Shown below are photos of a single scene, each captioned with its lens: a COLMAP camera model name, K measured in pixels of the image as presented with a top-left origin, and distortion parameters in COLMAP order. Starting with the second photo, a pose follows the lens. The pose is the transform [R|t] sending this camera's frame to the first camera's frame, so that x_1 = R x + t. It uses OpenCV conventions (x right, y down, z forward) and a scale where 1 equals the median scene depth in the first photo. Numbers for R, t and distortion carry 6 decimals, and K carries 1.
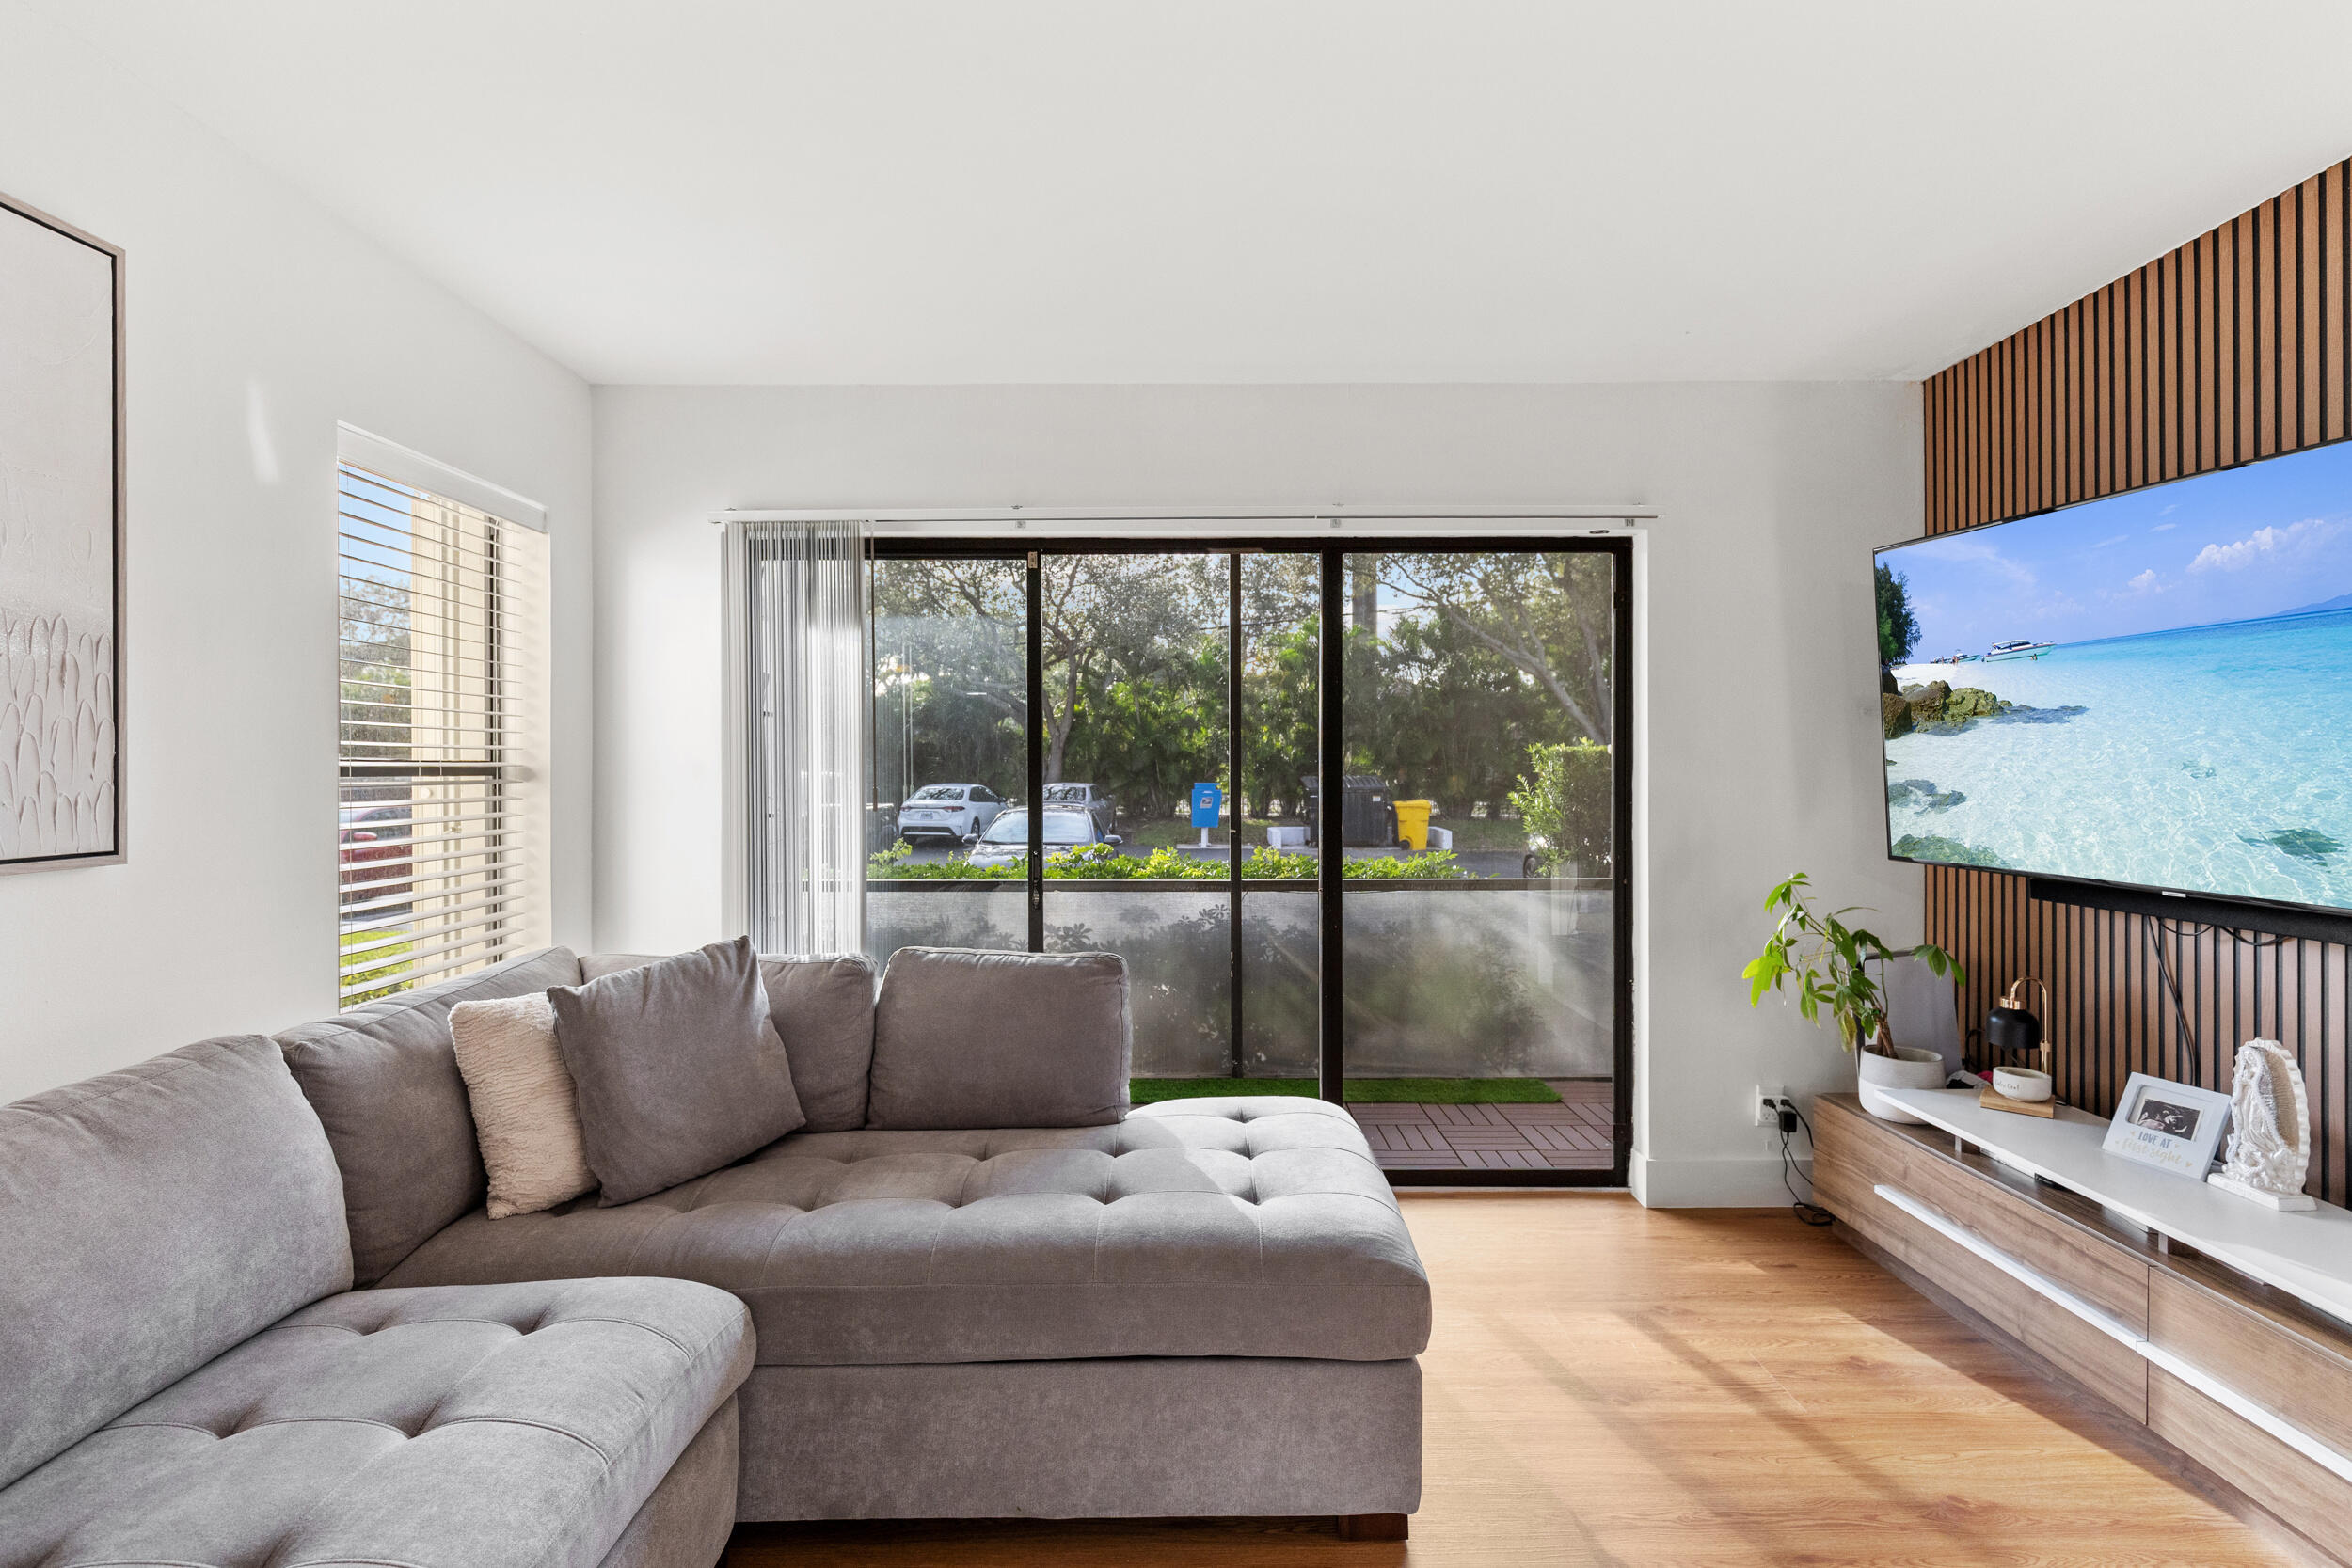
lens RADIAL K [[1085.0, 0, 1178.1], [0, 1085.0, 770.0], [0, 0, 1]] dist [0.012960, -0.000422]
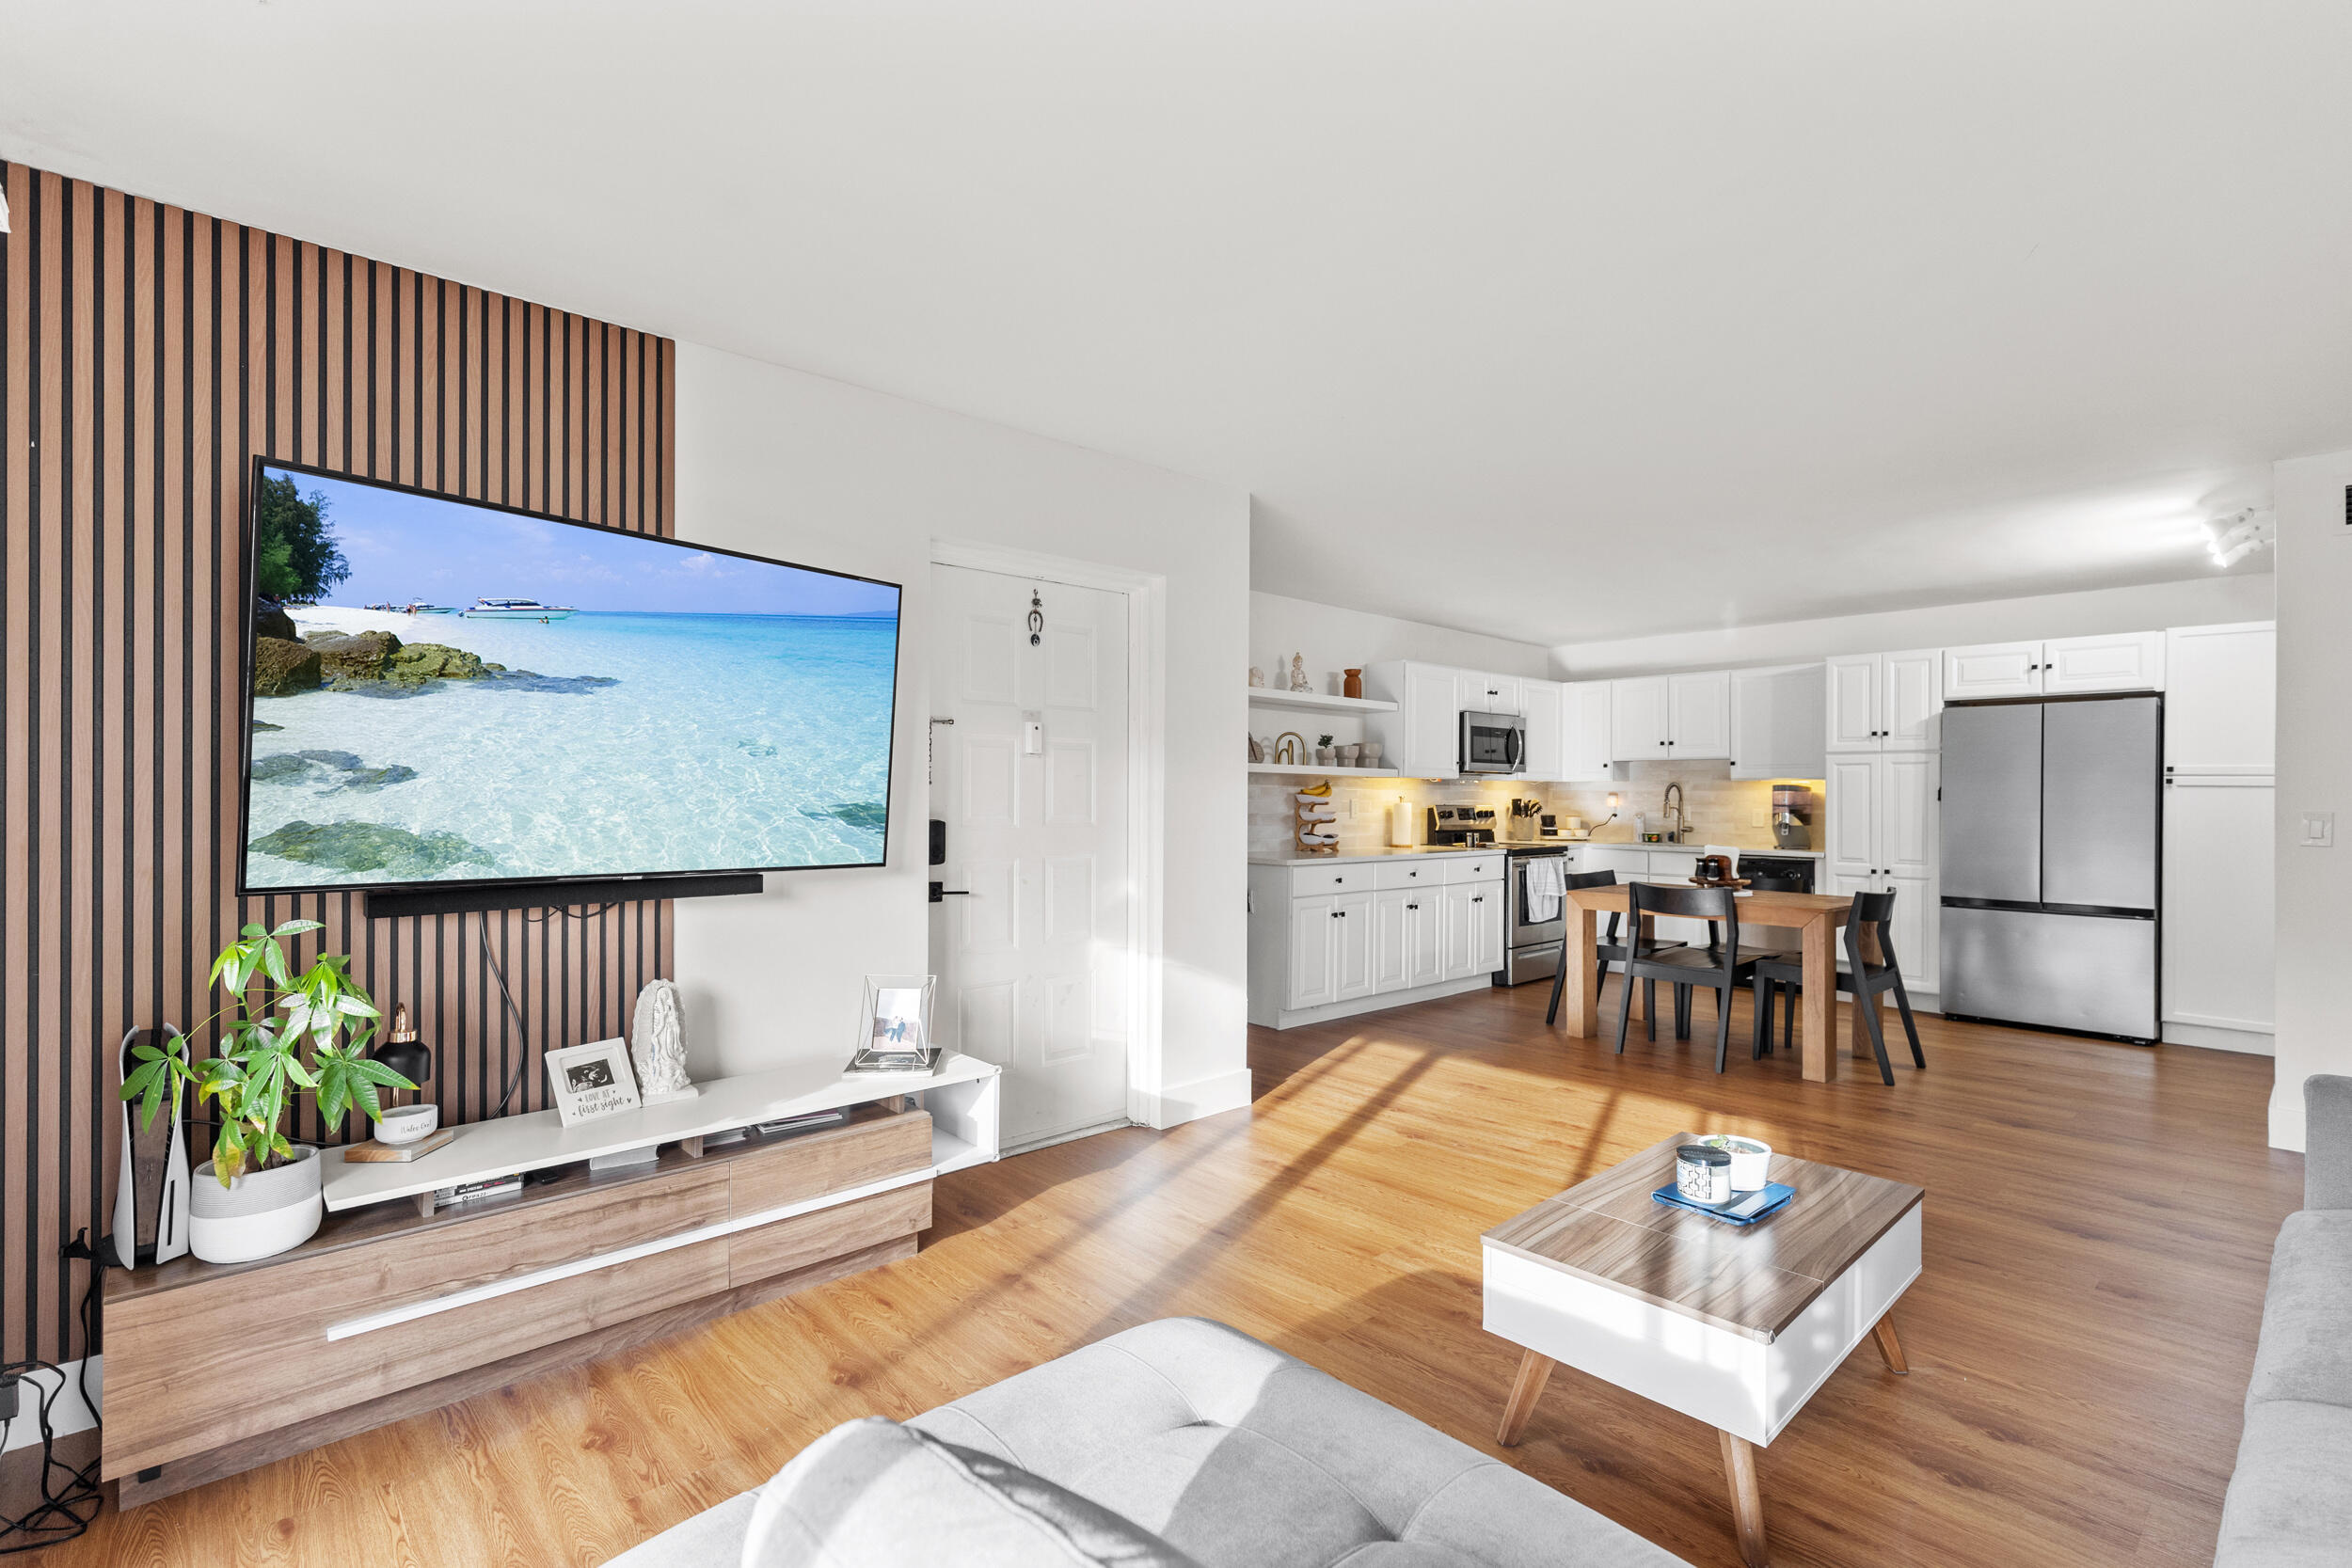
lens RADIAL K [[1067.6, 0, 1176.0], [0, 1067.6, 784.0], [0, 0, 1]] dist [-0.000263, -0.000518]
pose [[-0.672748, 0.005342, 0.739852, -0.269200], [0.000047, 0.999974, -0.007177, 0.015544], [-0.739871, -0.004794, -0.672731, 1.020903]]
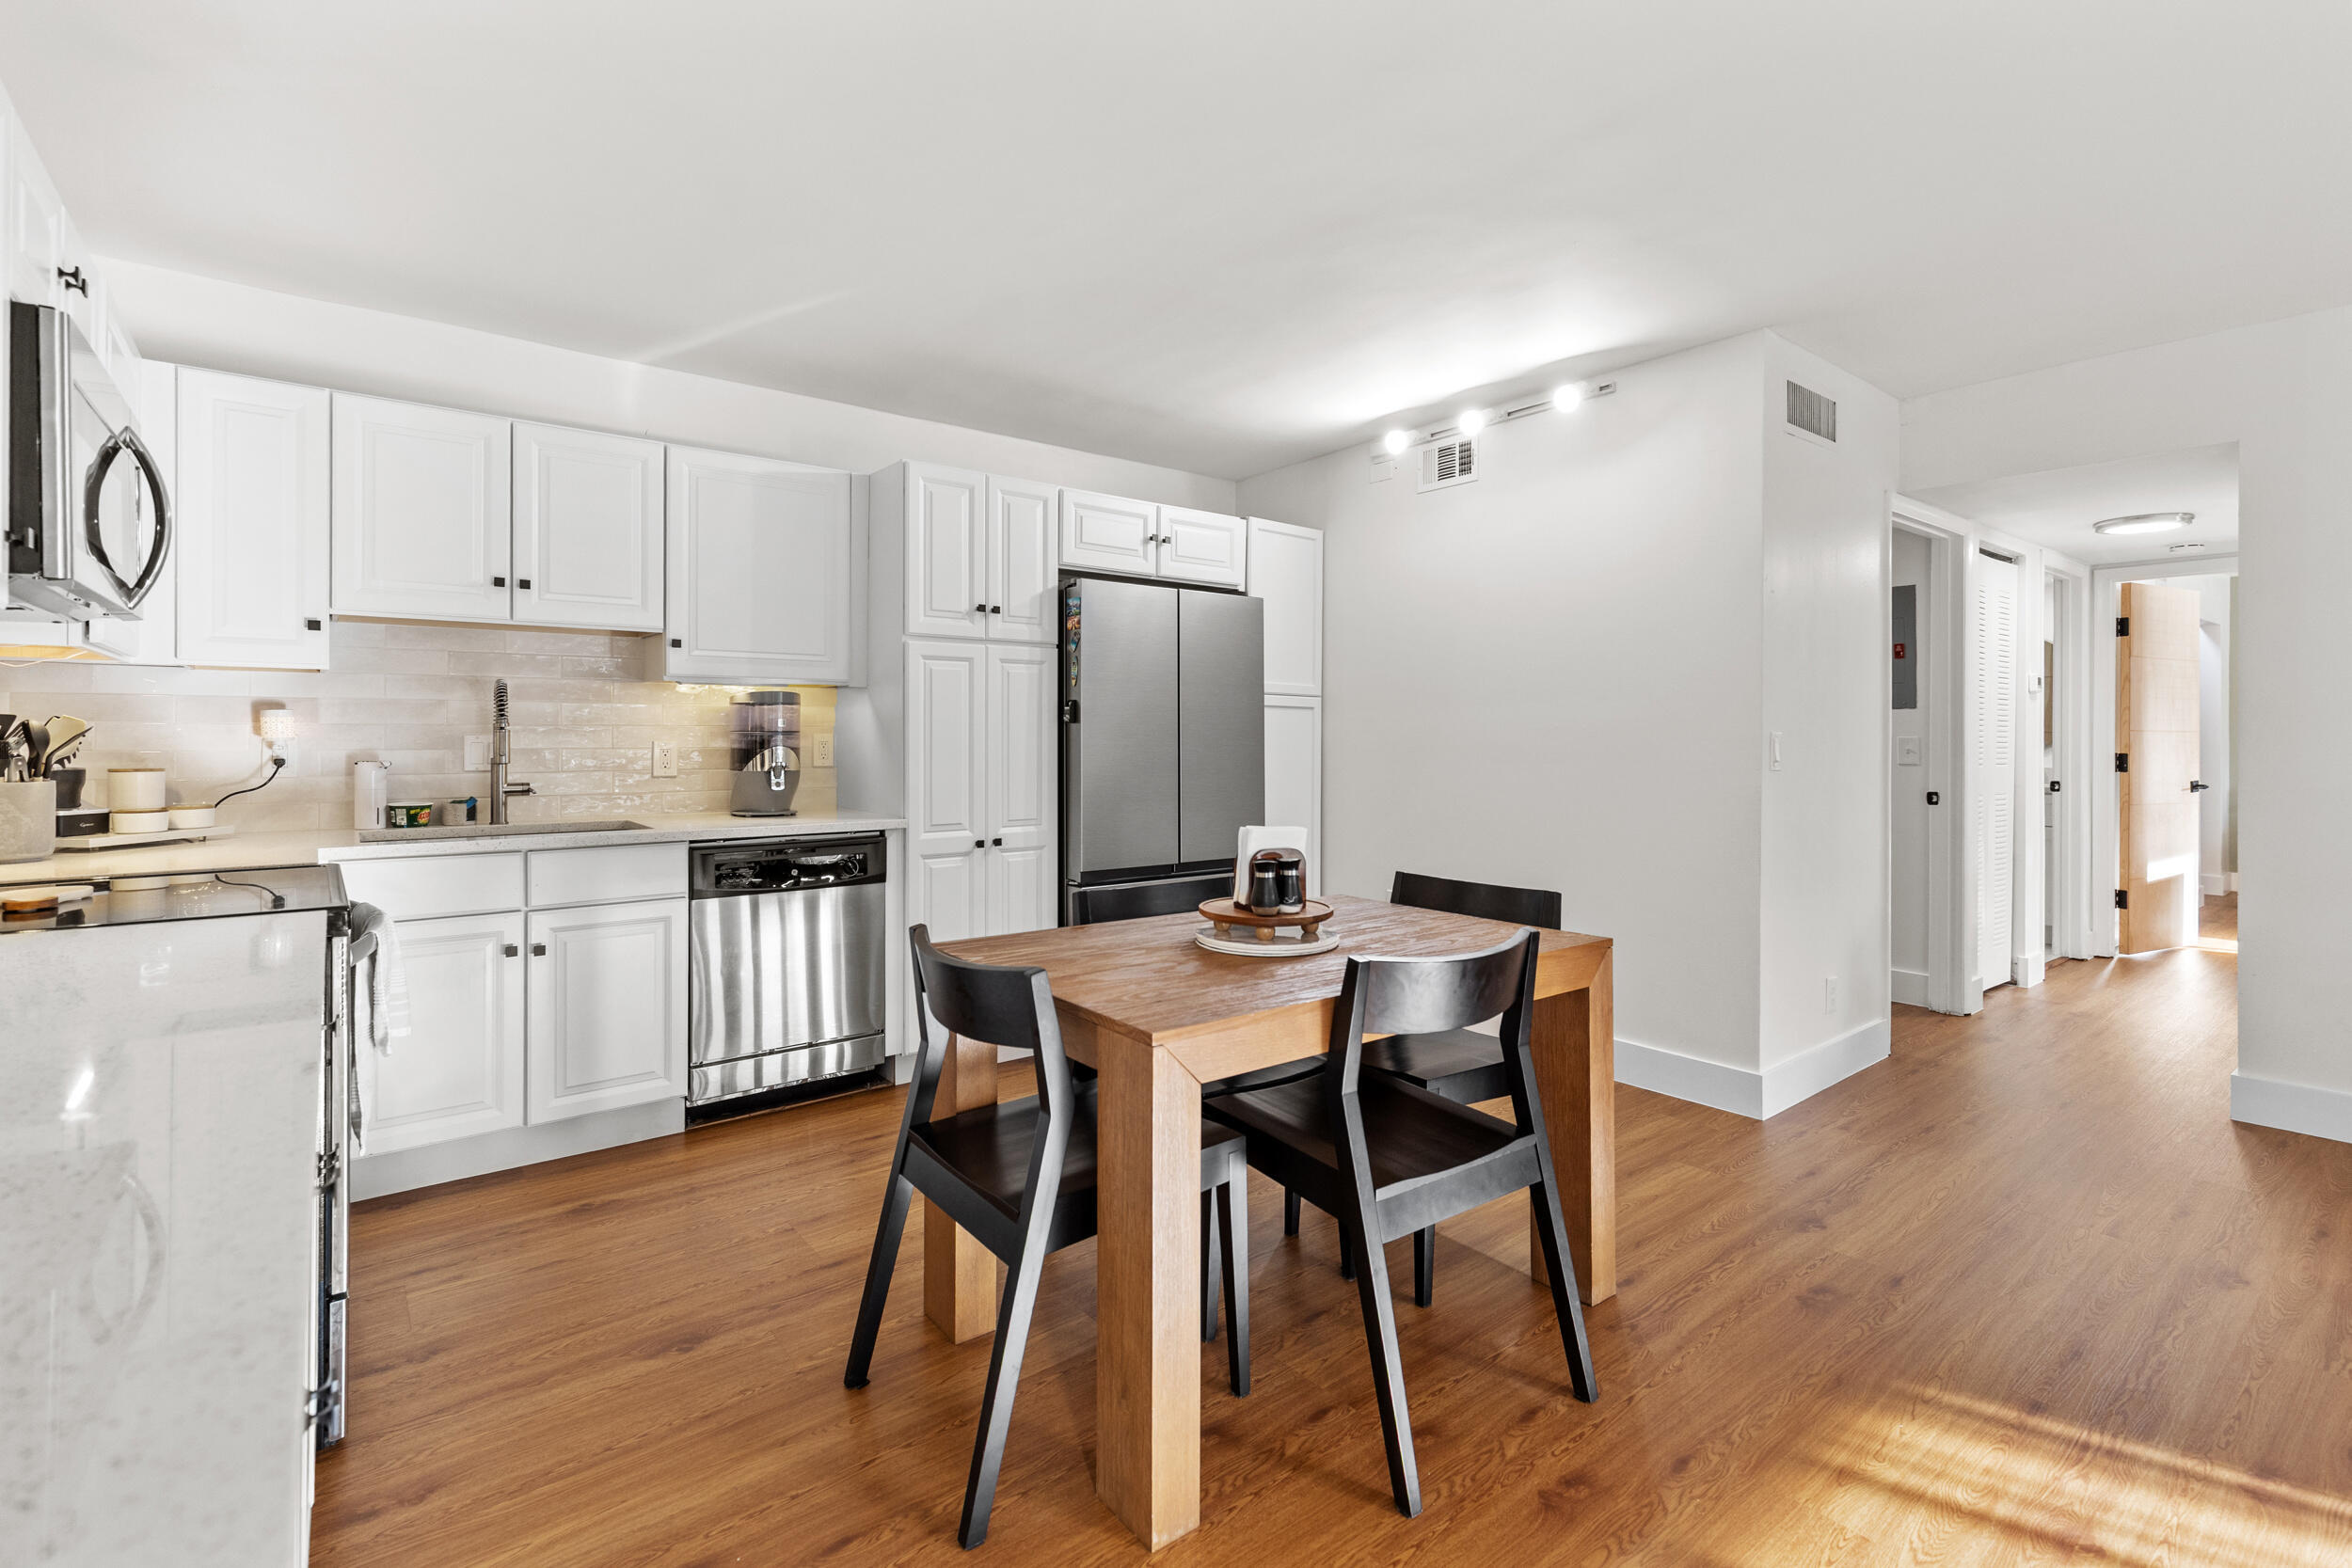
lens RADIAL K [[1063.2, 0, 1173.0], [0, 1063.2, 731.2], [0, 0, 1]] dist [0.002258, -0.000257]
pose [[-0.781411, -0.002077, -0.624013, 0.998861], [-0.005323, 0.999980, 0.003337, 0.038811], [0.623994, 0.005930, -0.781407, -0.367621]]
